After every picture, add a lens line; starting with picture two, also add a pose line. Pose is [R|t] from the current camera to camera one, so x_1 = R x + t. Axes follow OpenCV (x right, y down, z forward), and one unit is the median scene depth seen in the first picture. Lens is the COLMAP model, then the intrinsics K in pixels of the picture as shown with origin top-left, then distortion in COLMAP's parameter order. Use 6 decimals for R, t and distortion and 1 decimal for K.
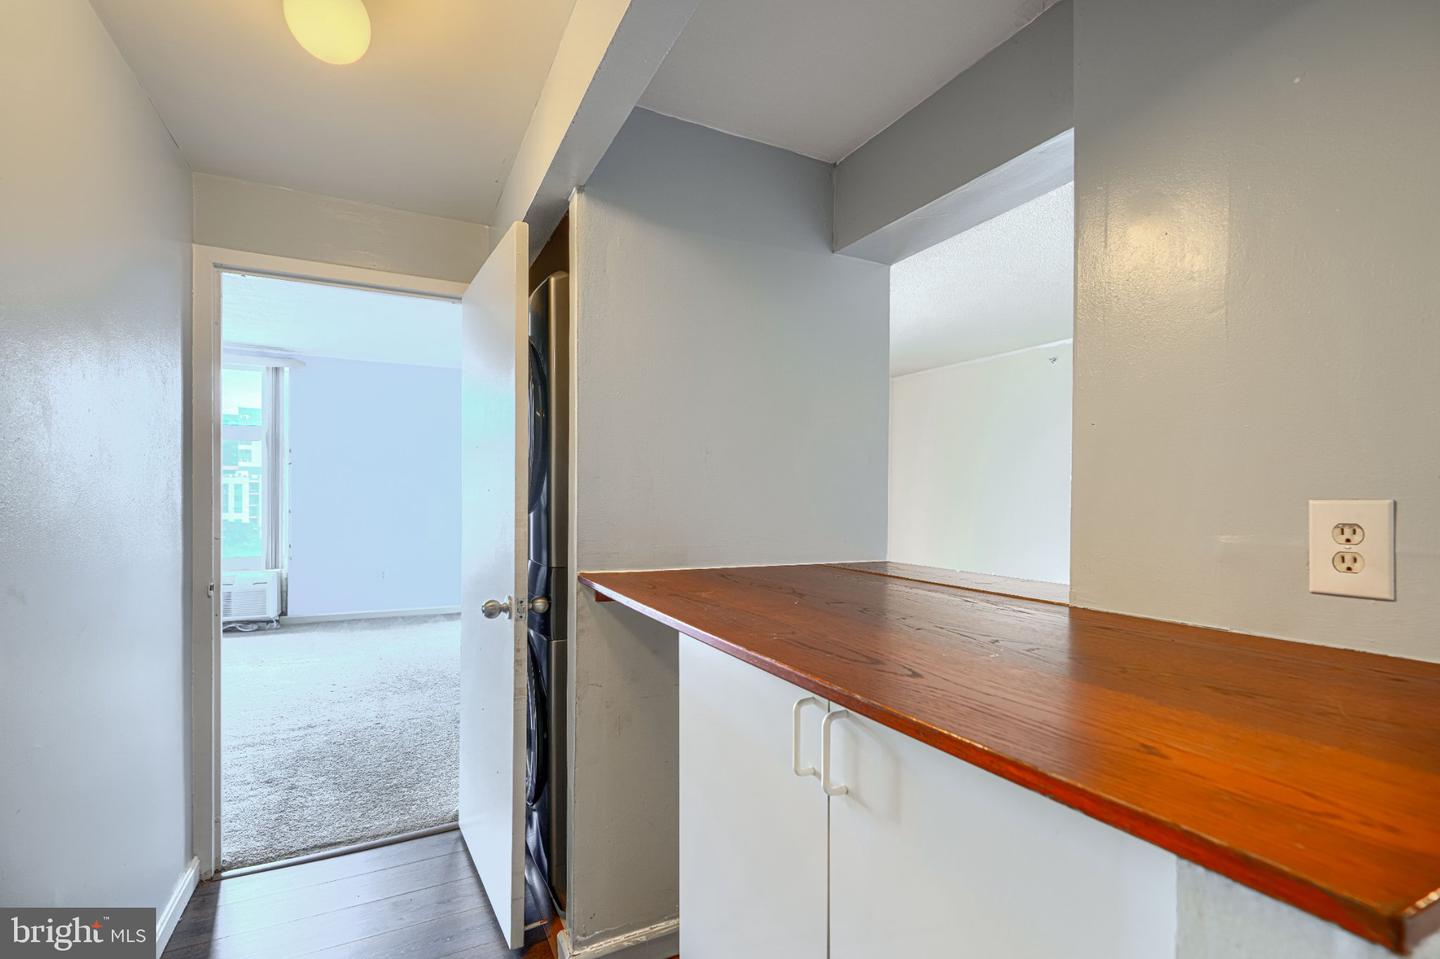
lens RADIAL K [[654.9, 0, 727.7], [0, 654.9, 492.4], [0, 0, 1]] dist [0.001397, -0.000072]
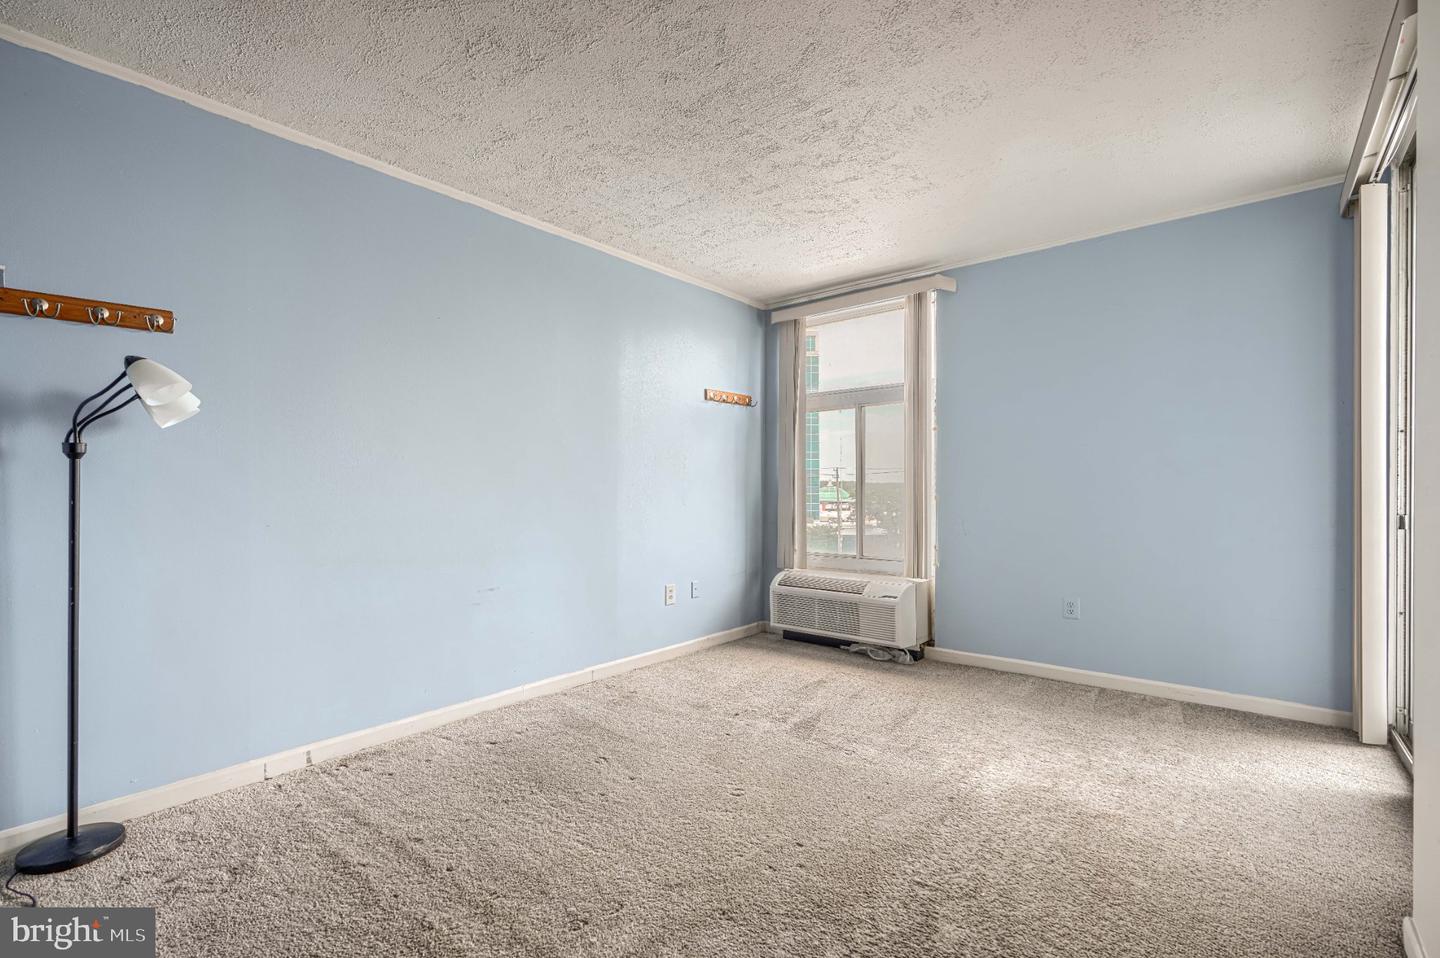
lens RADIAL K [[654.9, 0, 717.3], [0, 654.9, 484.3], [0, 0, 1]] dist [0.001397, -0.000072]
pose [[0.393579, -0.016670, -0.919140, -0.125346], [0.006834, 0.999861, -0.015208, 0.025164], [0.919265, -0.000295, 0.393638, 0.536427]]
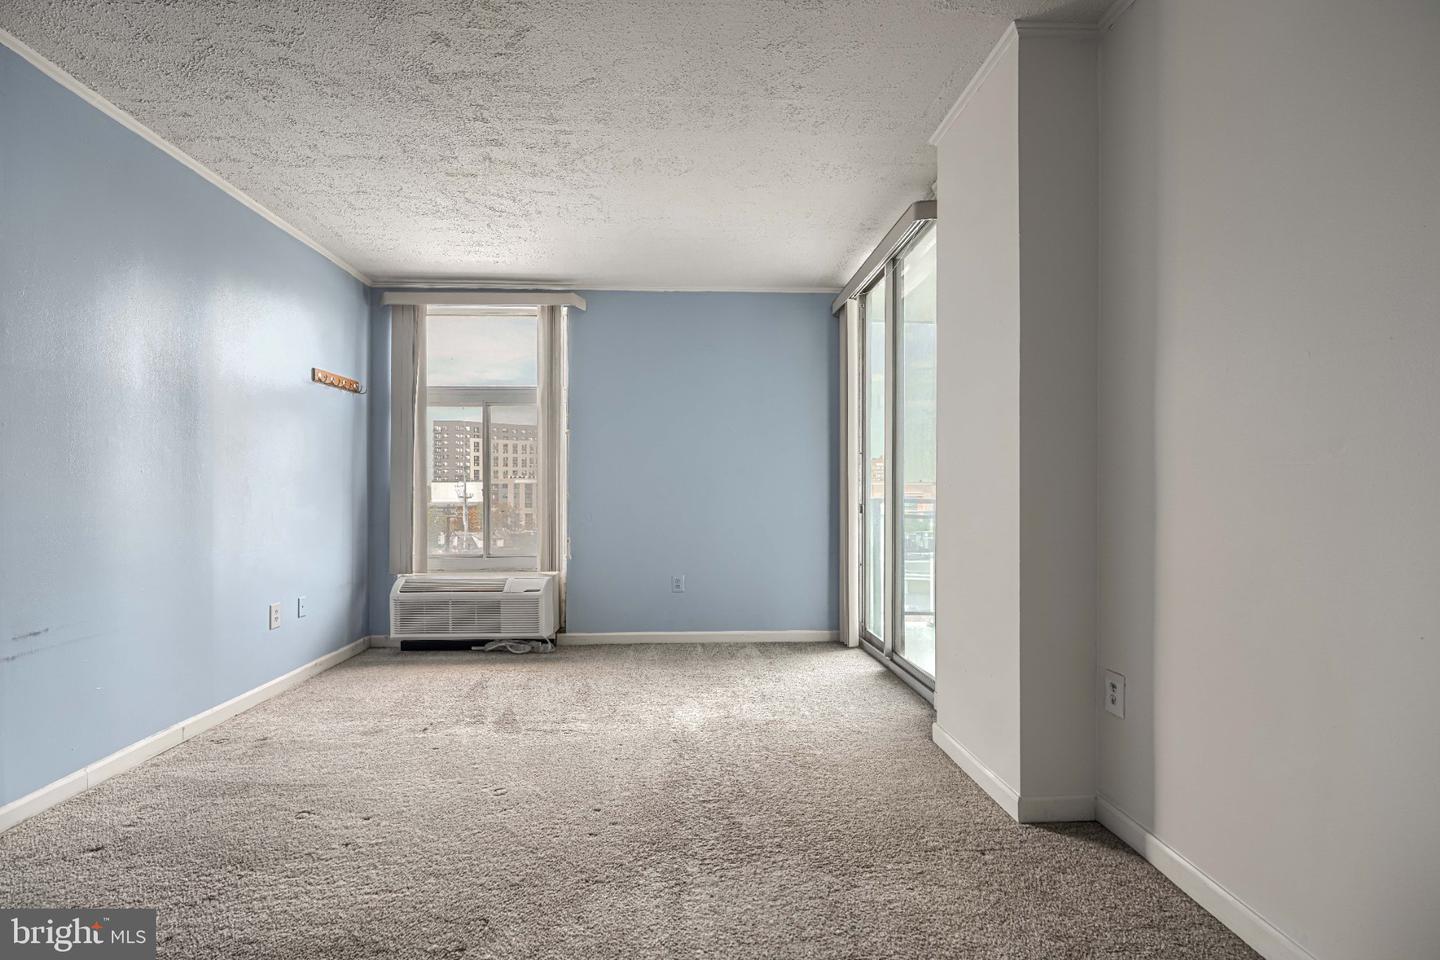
lens RADIAL K [[654.9, 0, 719.2], [0, 654.9, 481.9], [0, 0, 1]] dist [0.001397, -0.000072]
pose [[0.913669, -0.013728, -0.406227, -0.208680], [0.007894, 0.999840, -0.016033, 0.027919], [0.406382, 0.011442, 0.913631, 0.394449]]
